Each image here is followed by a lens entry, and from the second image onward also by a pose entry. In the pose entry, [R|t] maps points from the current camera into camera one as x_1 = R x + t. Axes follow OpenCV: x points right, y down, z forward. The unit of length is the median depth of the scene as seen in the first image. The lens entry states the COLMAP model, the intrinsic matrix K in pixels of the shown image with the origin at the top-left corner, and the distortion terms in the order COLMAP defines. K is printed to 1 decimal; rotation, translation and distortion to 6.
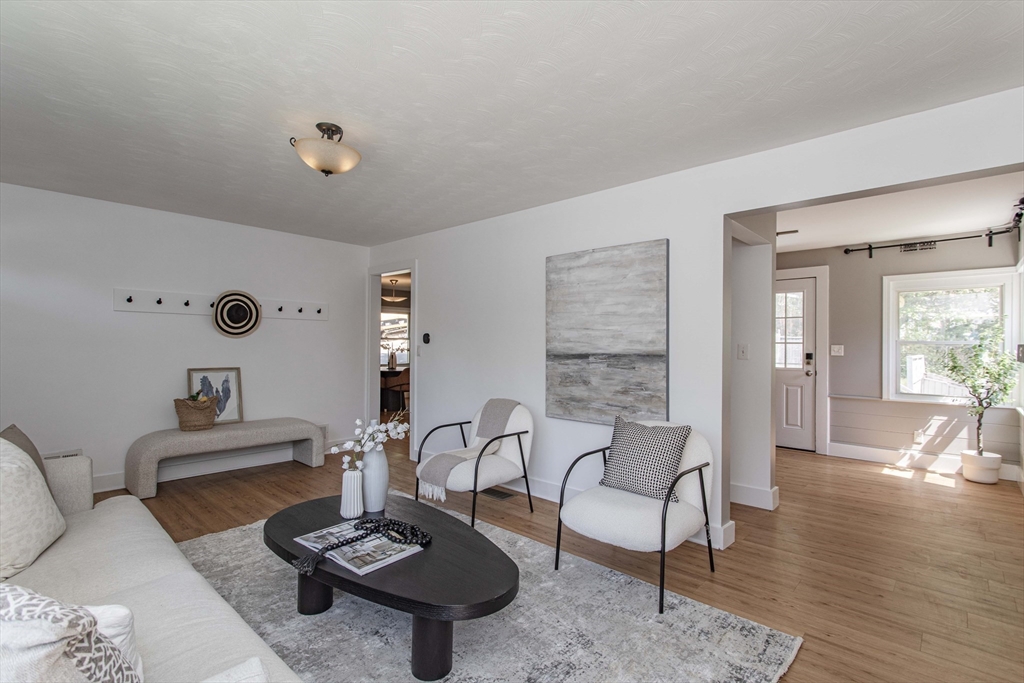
lens RADIAL K [[491.5, 0, 512.0], [0, 491.5, 341.5], [0, 0, 1]] dist [0.001514, 0.000352]
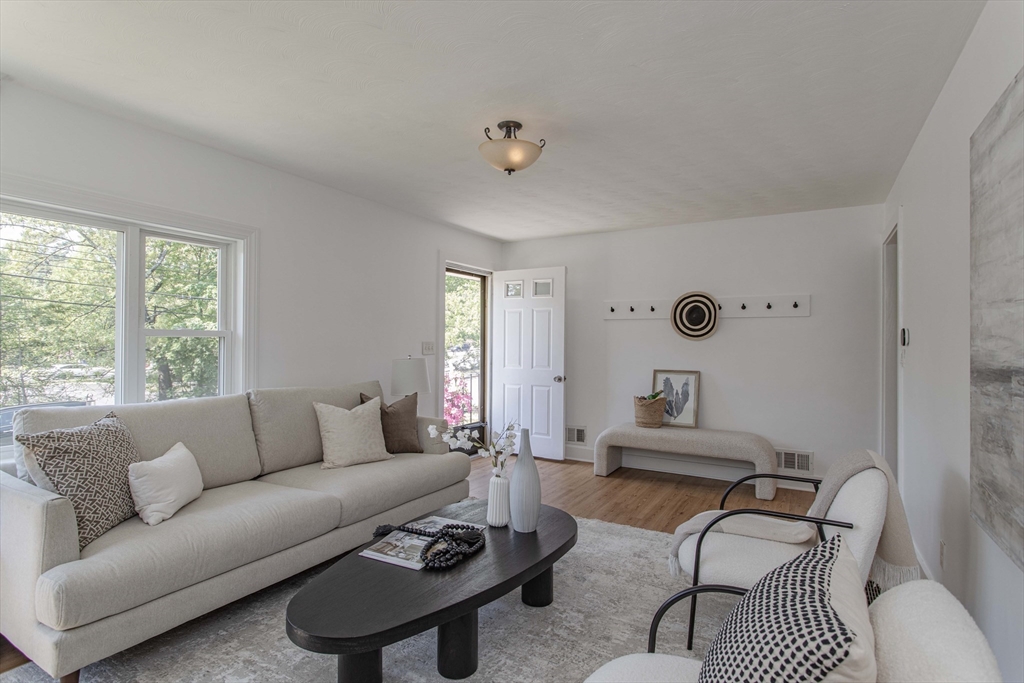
lens RADIAL K [[507.0, 0, 512.0], [0, 507.0, 341.5], [0, 0, 1]] dist [-0.000334, 0.000909]
pose [[0.204500, -0.012321, -0.978789, 0.358438], [0.000374, 0.999922, -0.012508, 0.007286], [0.978866, 0.002192, 0.204489, 0.455433]]
